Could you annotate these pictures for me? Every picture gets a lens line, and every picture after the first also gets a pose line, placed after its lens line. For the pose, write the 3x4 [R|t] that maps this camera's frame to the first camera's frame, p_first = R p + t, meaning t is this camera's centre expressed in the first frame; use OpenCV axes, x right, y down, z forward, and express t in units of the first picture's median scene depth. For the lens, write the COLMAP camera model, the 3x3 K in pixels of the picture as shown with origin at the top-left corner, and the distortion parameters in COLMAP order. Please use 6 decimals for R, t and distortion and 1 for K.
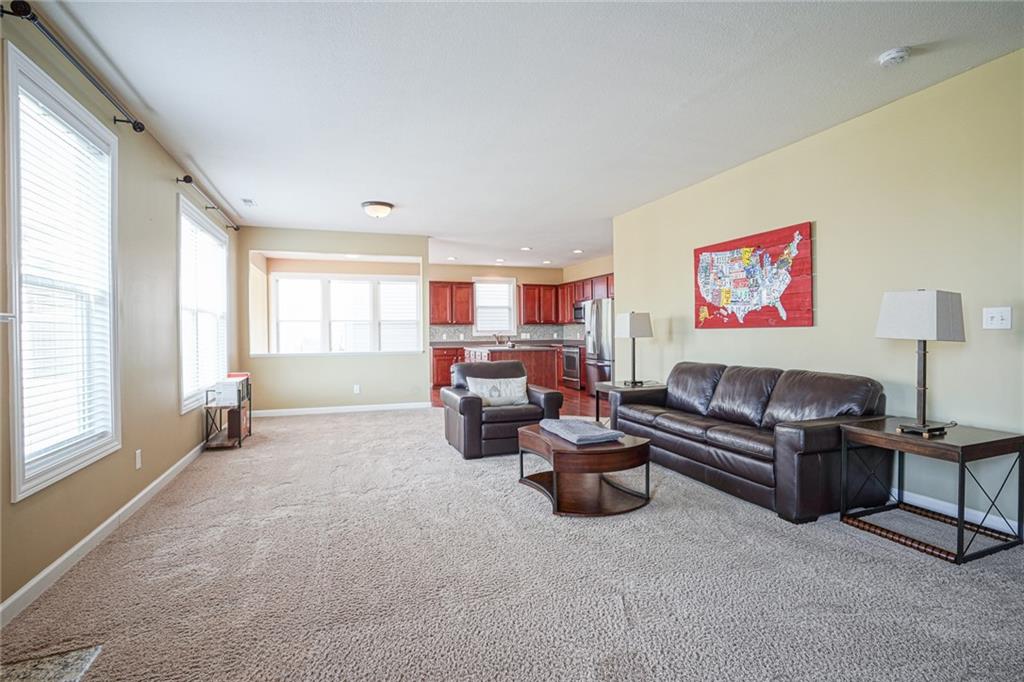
lens RADIAL K [[478.6, 0, 518.1], [0, 478.6, 334.8], [0, 0, 1]] dist [-0.062102, 0.022824]
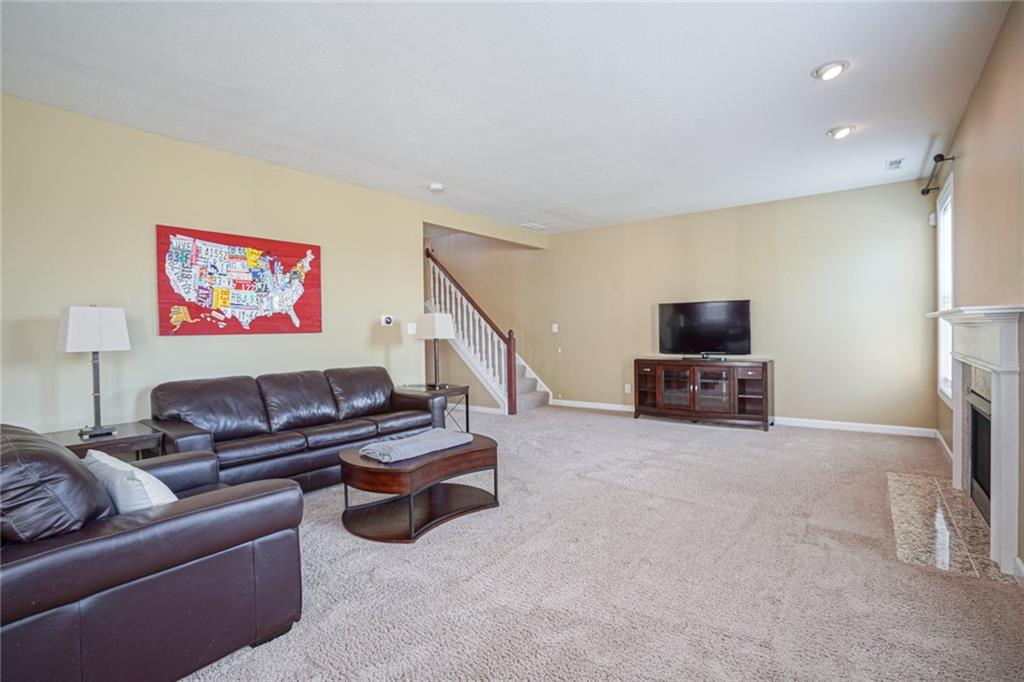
lens RADIAL K [[478.6, 0, 518.1], [0, 478.6, 334.8], [0, 0, 1]] dist [-0.062102, 0.022824]
pose [[-0.527834, 0.012557, 0.849255, -0.534379], [0.027261, 0.999626, 0.002163, -0.001202], [-0.848910, 0.024293, -0.527979, 0.956886]]
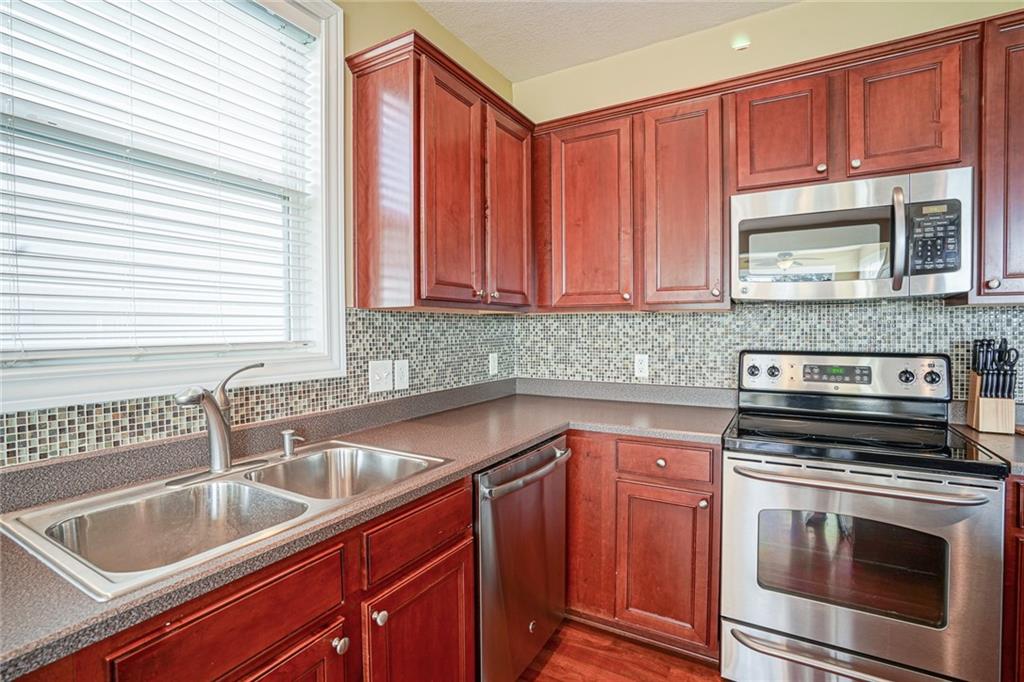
lens RADIAL K [[478.6, 0, 518.1], [0, 478.6, 334.8], [0, 0, 1]] dist [-0.062102, 0.022824]
pose [[0.772013, -0.002000, 0.635603, -0.139729], [0.000924, 0.999998, 0.002023, -0.030110], [-0.635606, -0.000975, 0.772013, 2.042441]]
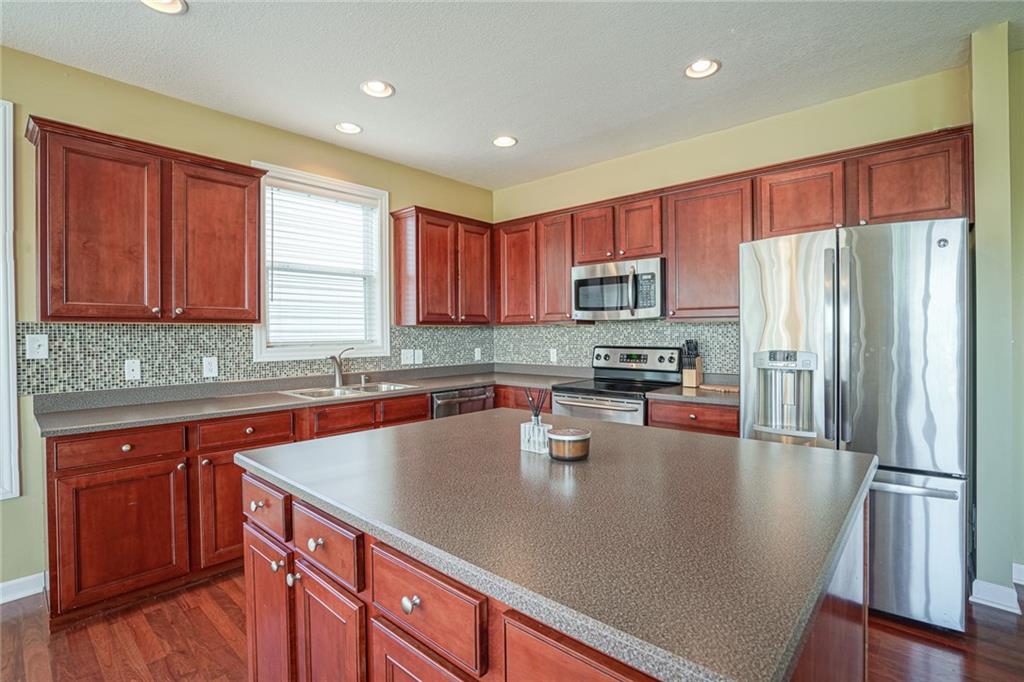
lens RADIAL K [[478.6, 0, 518.1], [0, 478.6, 334.8], [0, 0, 1]] dist [-0.062102, 0.022824]
pose [[0.882783, 0.002148, 0.469777, -0.202164], [0.000668, 0.999983, -0.005828, -0.029082], [-0.469781, 0.005459, 0.882766, 1.569533]]
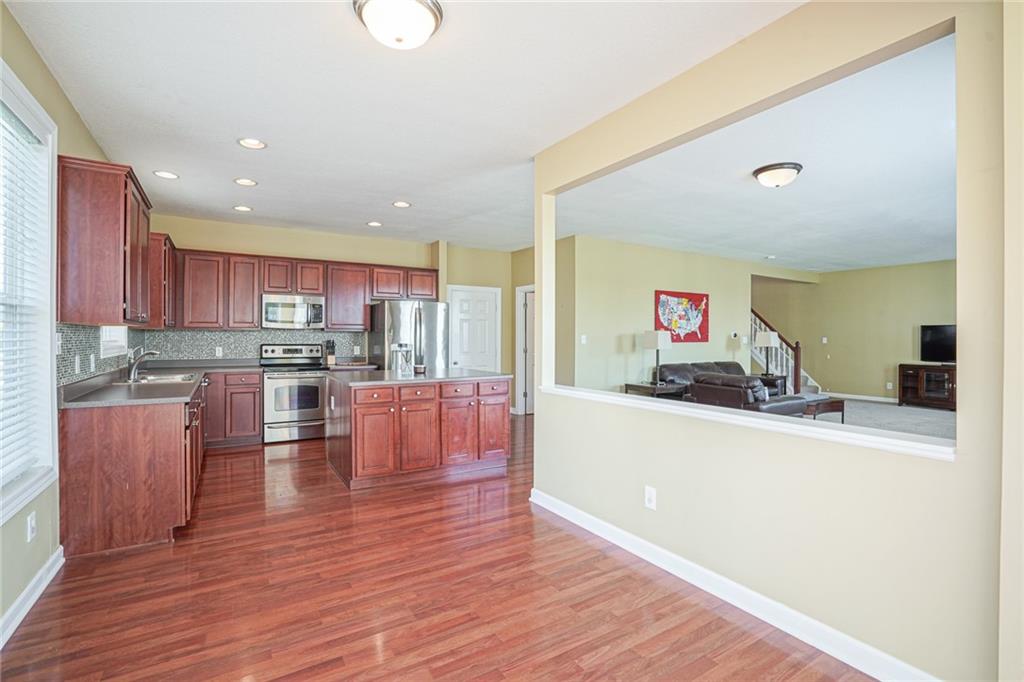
lens RADIAL K [[478.6, 0, 518.1], [0, 478.6, 334.8], [0, 0, 1]] dist [-0.062102, 0.022824]
pose [[-0.190295, 0.011261, 0.981662, -1.091974], [0.003527, 0.999936, -0.010787, -0.023922], [-0.981721, 0.001409, -0.190322, 1.810474]]
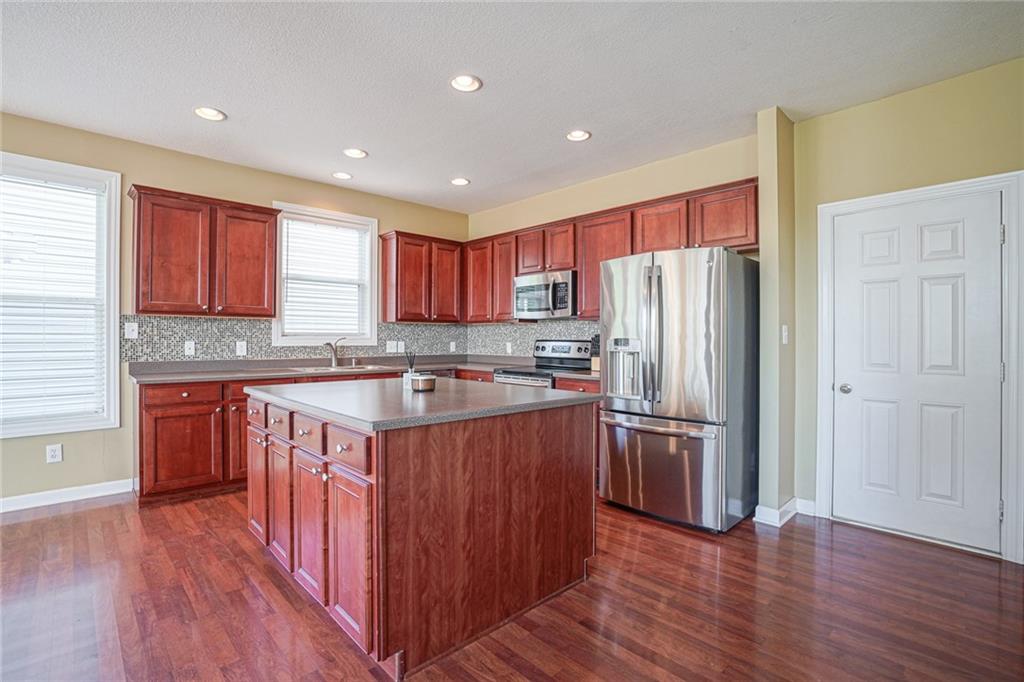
lens RADIAL K [[478.6, 0, 518.1], [0, 478.6, 334.8], [0, 0, 1]] dist [-0.062102, 0.022824]
pose [[0.916204, 0.017007, 0.400351, -0.147901], [-0.011326, 0.999799, -0.016552, -0.006950], [-0.400552, 0.010631, 0.916213, 1.290103]]
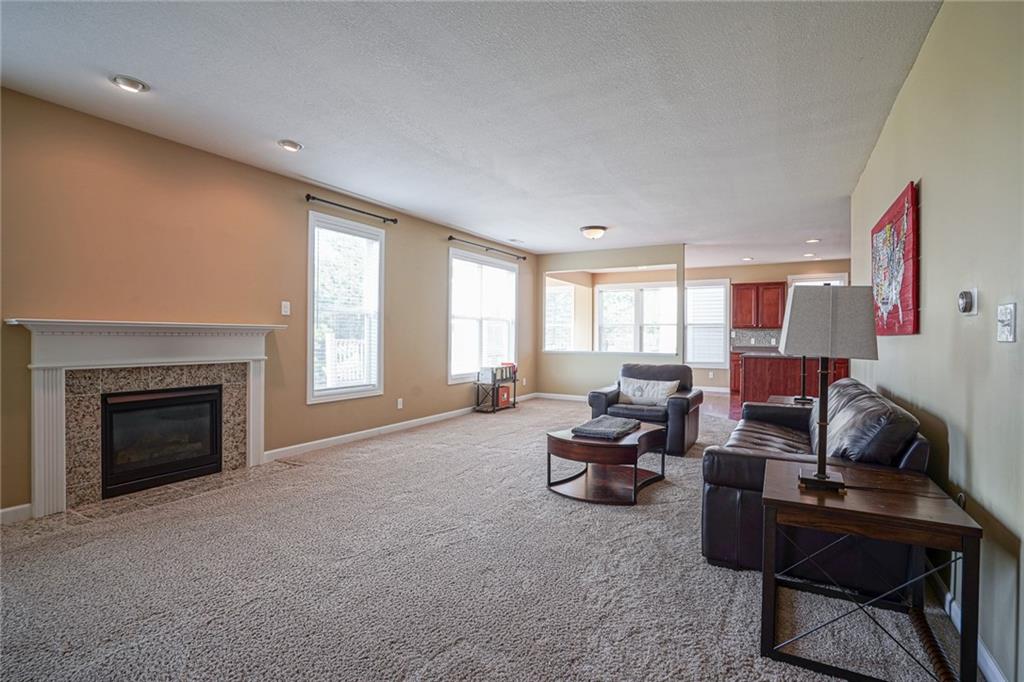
lens RADIAL K [[478.6, 0, 518.1], [0, 478.6, 334.8], [0, 0, 1]] dist [-0.062102, 0.022824]
pose [[0.646837, 0.014179, -0.762497, 0.590120], [-0.017696, 0.999837, 0.003581, -0.008656], [0.762423, 0.011177, 0.646982, 0.093534]]
